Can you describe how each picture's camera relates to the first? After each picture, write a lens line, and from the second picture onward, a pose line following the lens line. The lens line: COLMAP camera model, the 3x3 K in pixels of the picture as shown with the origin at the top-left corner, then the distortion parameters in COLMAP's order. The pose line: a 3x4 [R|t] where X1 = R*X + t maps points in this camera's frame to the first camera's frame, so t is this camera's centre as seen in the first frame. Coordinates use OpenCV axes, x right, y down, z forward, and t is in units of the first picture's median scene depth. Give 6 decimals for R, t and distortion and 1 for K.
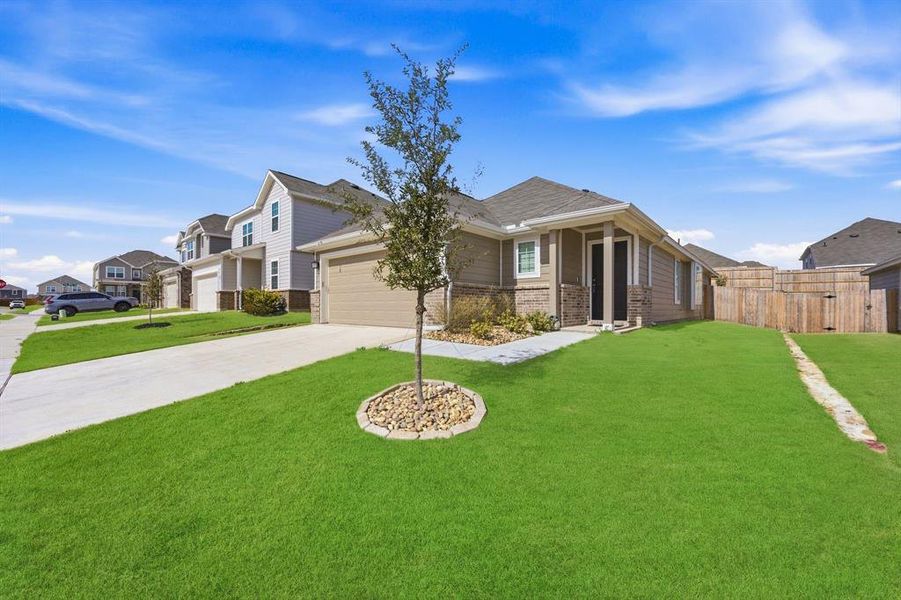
lens RADIAL K [[347.8, 0, 453.7], [0, 347.8, 303.6], [0, 0, 1]] dist [0.000023, -0.000001]
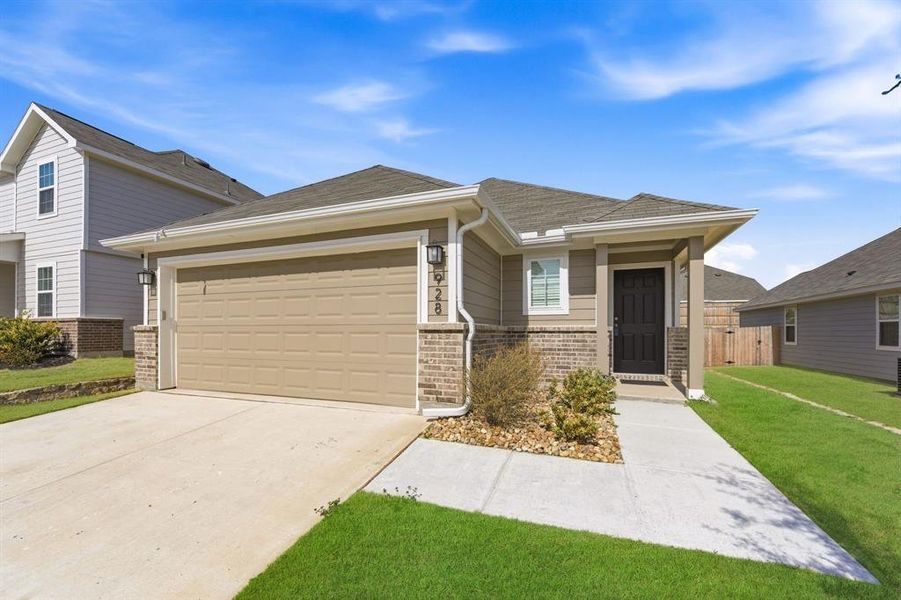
lens RADIAL K [[368.7, 0, 451.8], [0, 368.7, 329.3], [0, 0, 1]] dist [-0.000726, -0.000317]
pose [[0.937137, 0.003167, 0.348949, -0.131662], [-0.003551, 0.999994, 0.000462, -0.029391], [-0.348945, -0.001672, 0.937142, 0.263610]]
